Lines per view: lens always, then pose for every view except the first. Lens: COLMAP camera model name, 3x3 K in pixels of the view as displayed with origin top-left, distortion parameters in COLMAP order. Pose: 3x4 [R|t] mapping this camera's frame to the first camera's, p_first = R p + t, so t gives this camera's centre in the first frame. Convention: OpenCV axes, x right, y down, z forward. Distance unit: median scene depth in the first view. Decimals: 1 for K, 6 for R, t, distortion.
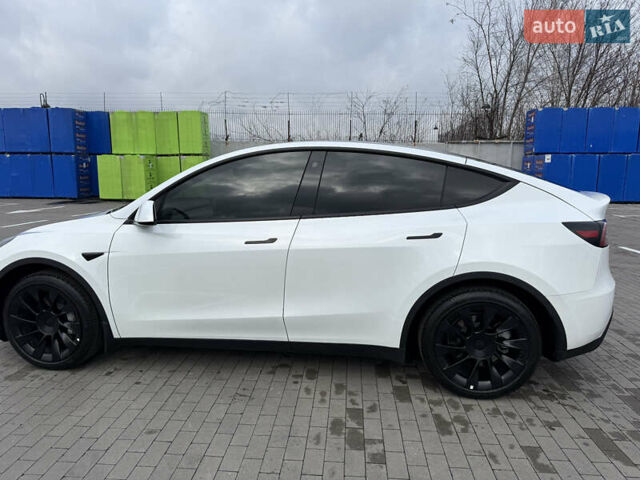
lens RADIAL K [[449.6, 0, 322.0], [0, 449.6, 237.9], [0, 0, 1]] dist [0.030359, -0.029735]
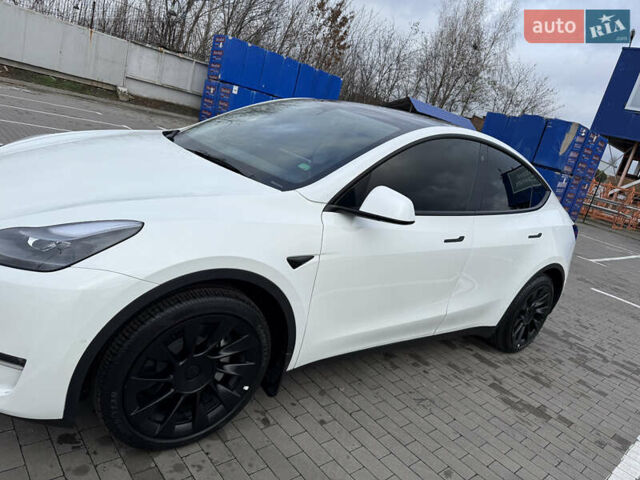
lens RADIAL K [[449.6, 0, 322.0], [0, 449.6, 237.9], [0, 0, 1]] dist [0.030359, -0.029735]
pose [[0.666241, -0.019026, 0.745493, -1.010678], [-0.133221, 0.980557, 0.144083, -0.092841], [-0.733740, -0.195310, 0.650753, 0.599601]]
